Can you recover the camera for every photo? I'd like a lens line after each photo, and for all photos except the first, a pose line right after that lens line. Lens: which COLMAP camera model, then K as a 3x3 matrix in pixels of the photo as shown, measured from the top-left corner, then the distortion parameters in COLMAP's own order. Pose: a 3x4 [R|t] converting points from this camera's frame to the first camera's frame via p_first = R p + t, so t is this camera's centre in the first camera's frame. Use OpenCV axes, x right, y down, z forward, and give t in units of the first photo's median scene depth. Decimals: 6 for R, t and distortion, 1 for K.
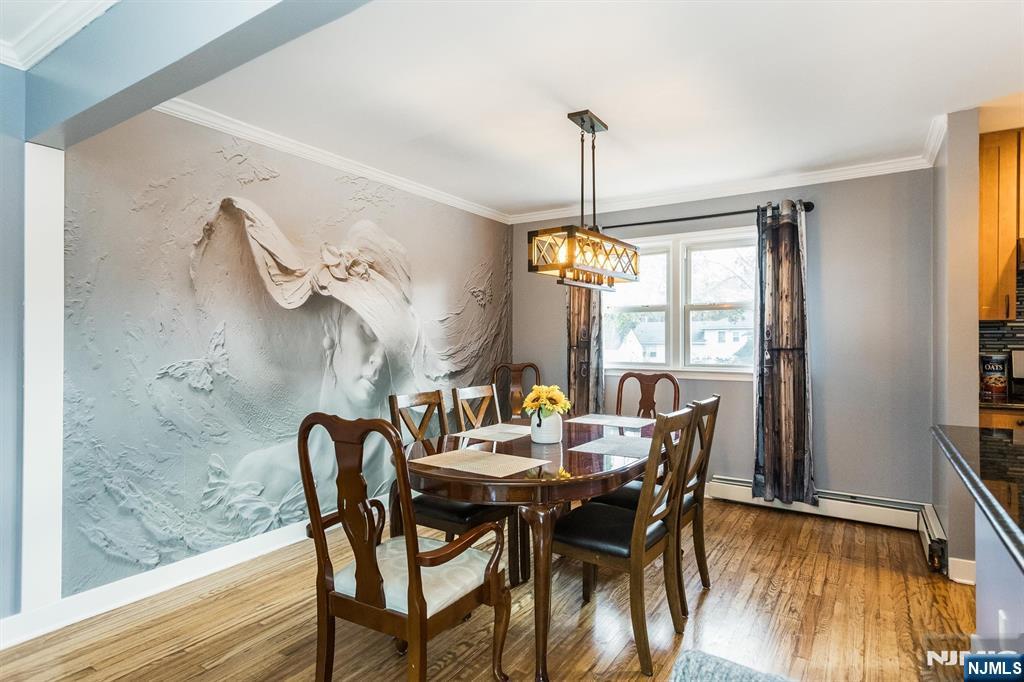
lens RADIAL K [[547.1, 0, 510.4], [0, 547.1, 337.8], [0, 0, 1]] dist [0.006715, 0.000141]
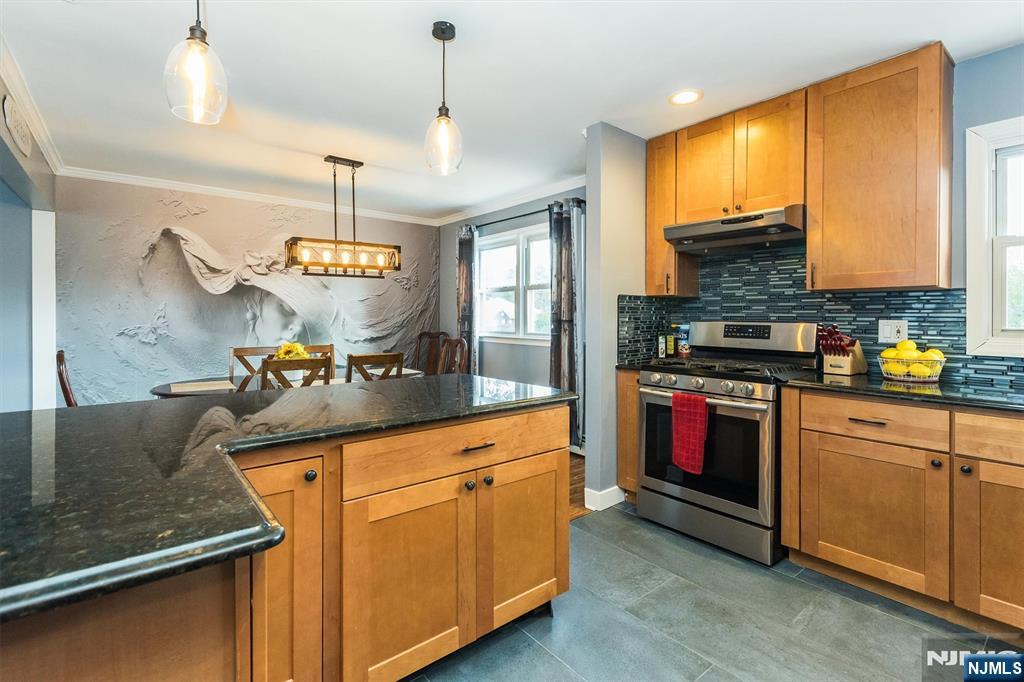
lens RADIAL K [[473.8, 0, 519.3], [0, 473.8, 318.1], [0, 0, 1]] dist [0.000843, 0.000011]
pose [[0.955272, -0.000168, -0.295728, 0.779051], [0.002383, 0.999972, 0.007131, 0.007744], [0.295719, -0.007517, 0.955245, -0.045748]]
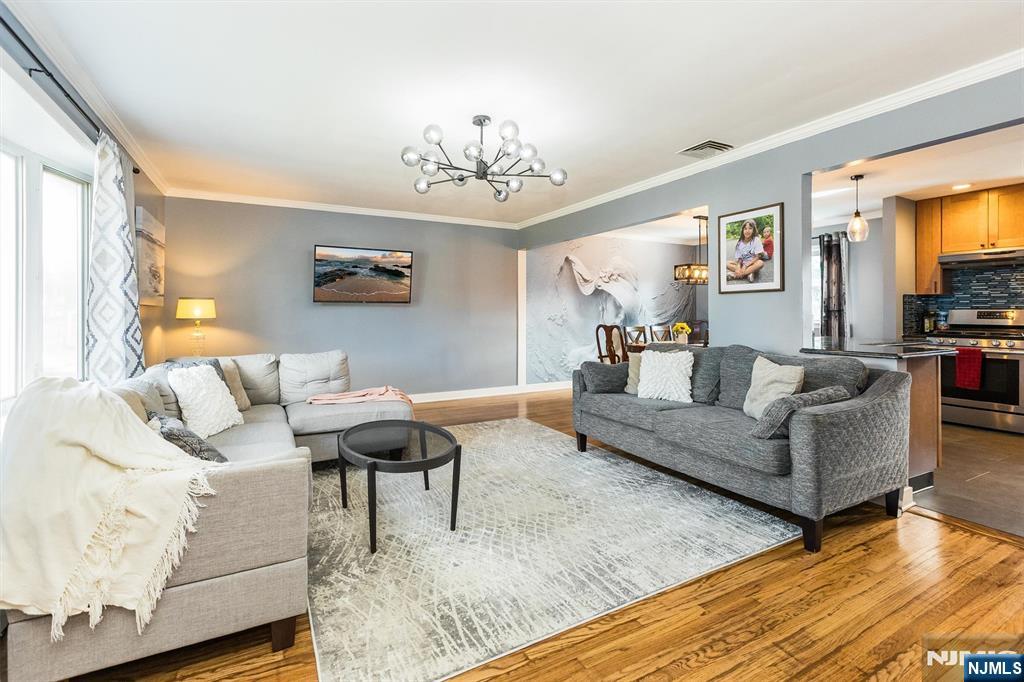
lens RADIAL K [[469.9, 0, 513.5], [0, 469.9, 311.0], [0, 0, 1]] dist [0.000561, -0.000015]
pose [[0.880427, -0.004510, -0.474160, 0.319575], [0.005664, 0.999983, 0.001005, 0.016218], [0.474147, -0.003571, 0.880438, -1.043524]]
